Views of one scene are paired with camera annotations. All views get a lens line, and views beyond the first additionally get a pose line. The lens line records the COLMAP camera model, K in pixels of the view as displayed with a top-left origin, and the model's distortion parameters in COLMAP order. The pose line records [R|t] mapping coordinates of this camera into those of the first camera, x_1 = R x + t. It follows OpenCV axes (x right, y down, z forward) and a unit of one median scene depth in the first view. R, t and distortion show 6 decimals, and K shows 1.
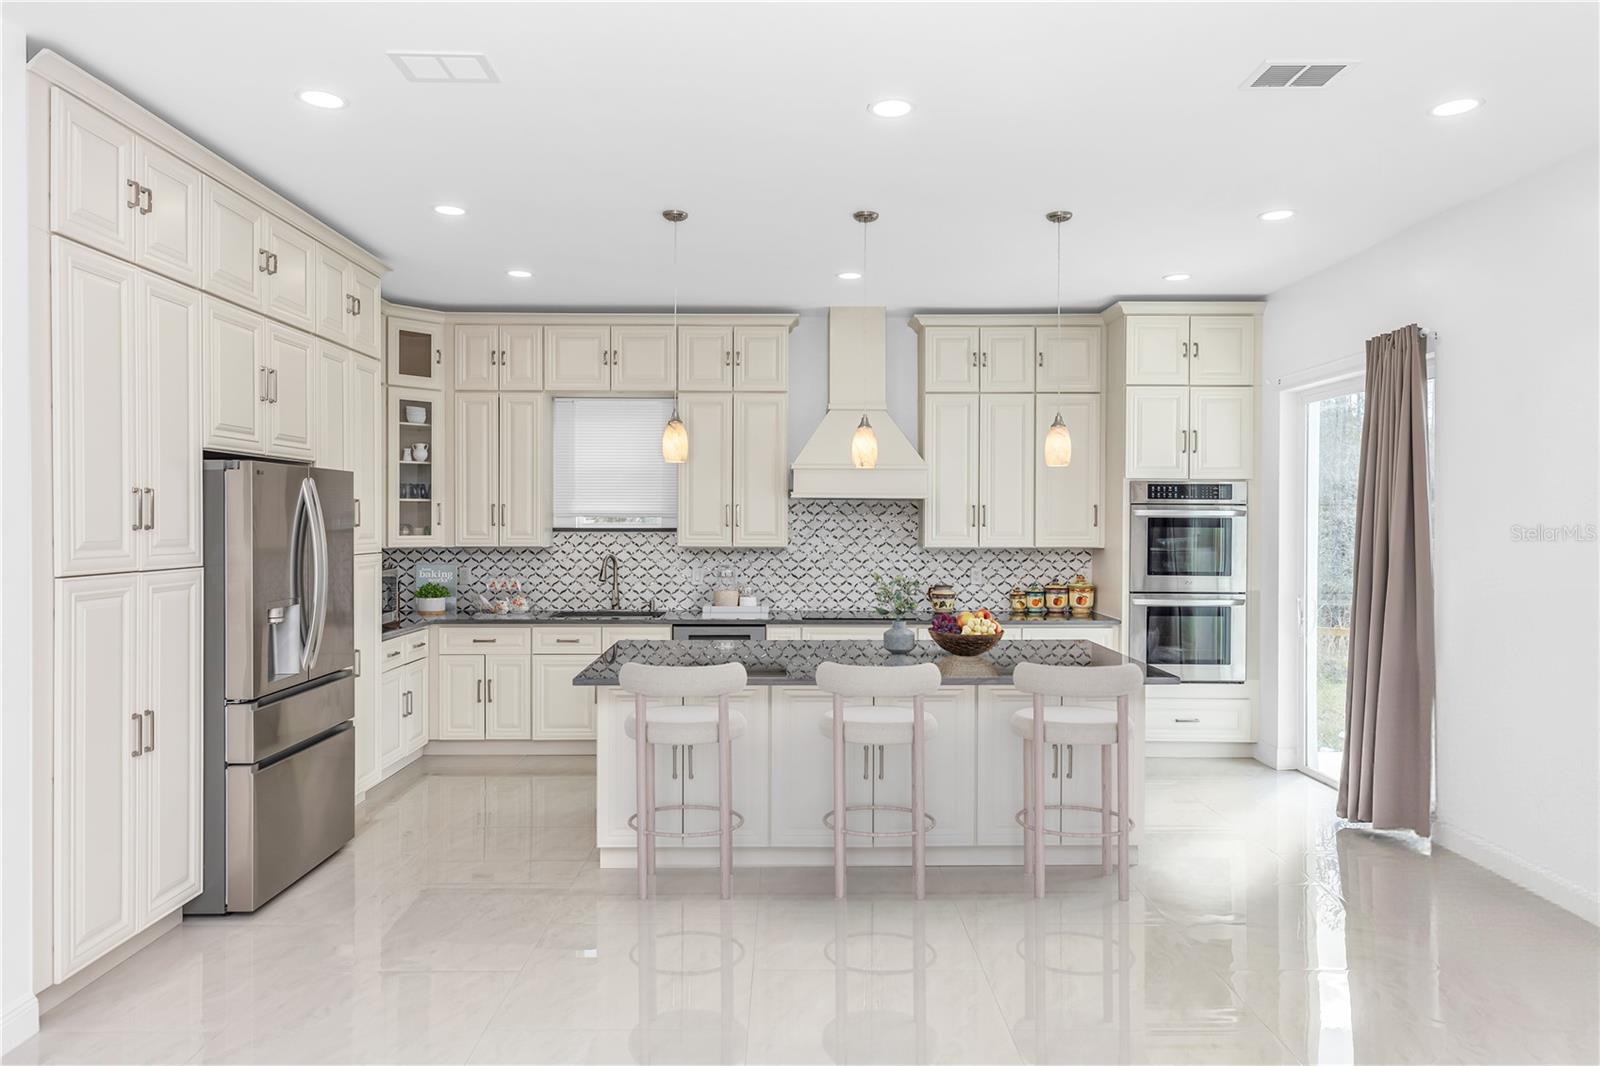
lens RADIAL K [[1059.0, 0, 799.9], [0, 1059.0, 536.8], [0, 0, 1]] dist [-0.000986, -0.000019]
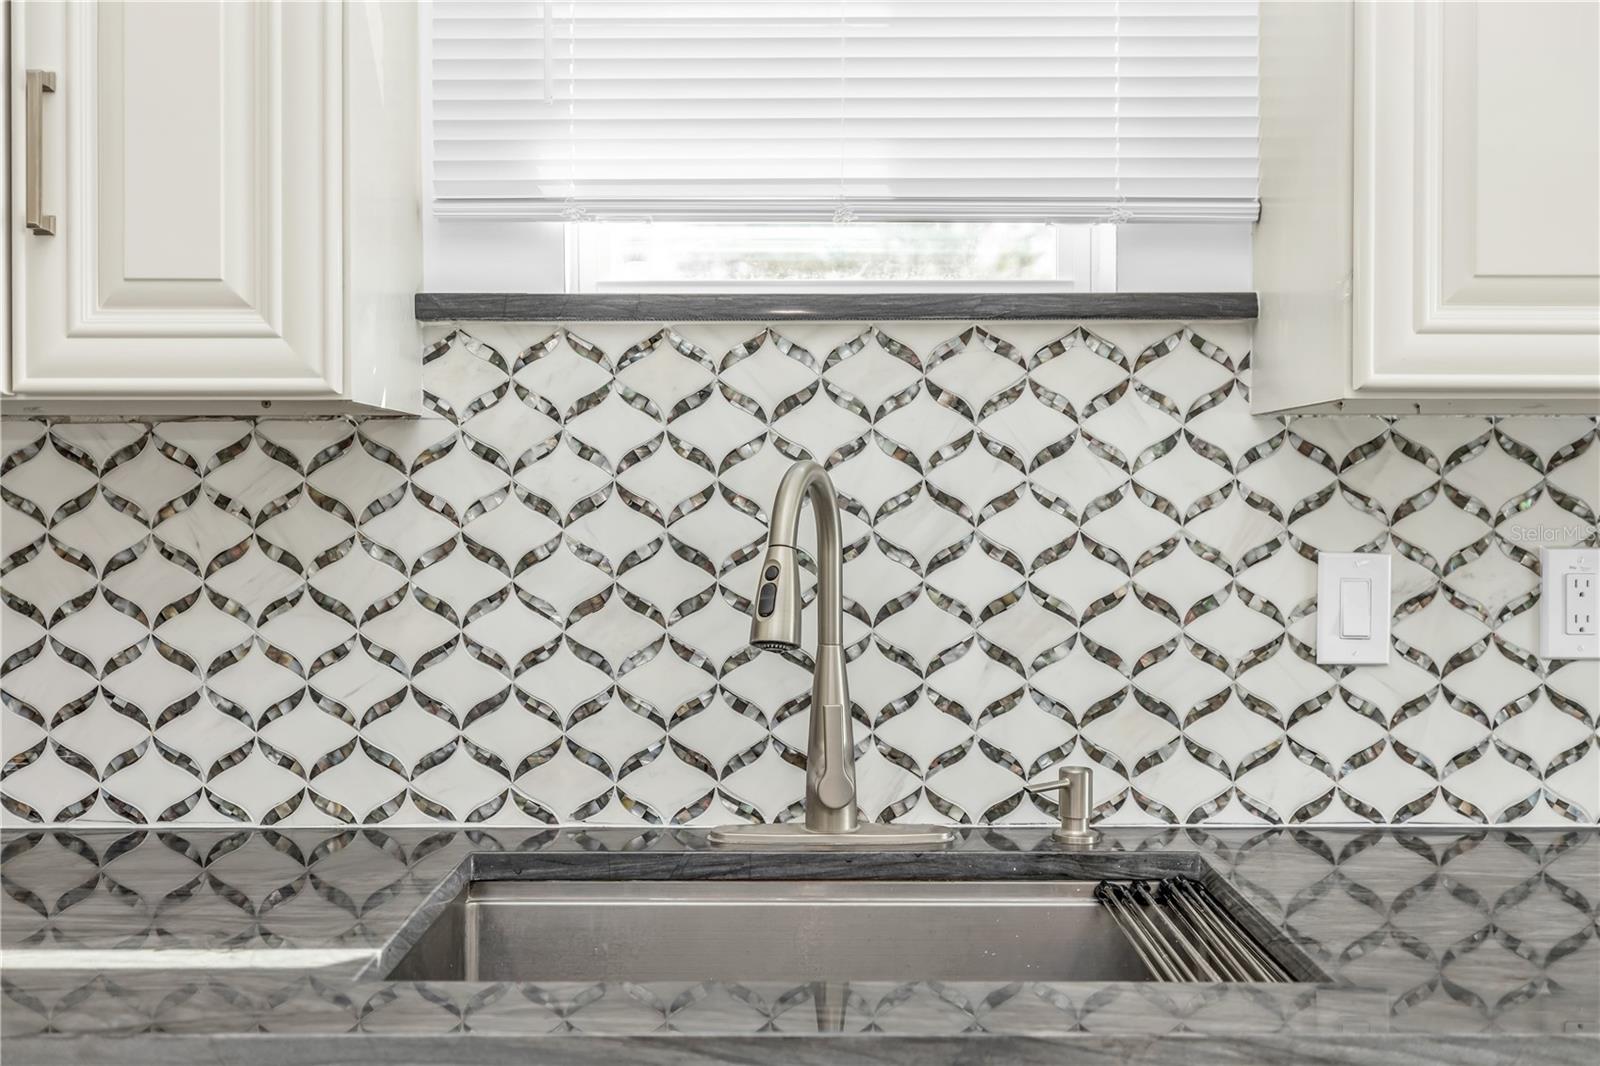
lens RADIAL K [[1620.8, 0, 800.2], [0, 1620.8, 526.6], [0, 0, 1]] dist [0.000528, 0.000000]
pose [[0.999932, -0.002334, -0.011465, -0.174500], [0.002428, 0.999963, 0.008207, 0.023299], [0.011446, -0.008234, 0.999901, 0.762809]]
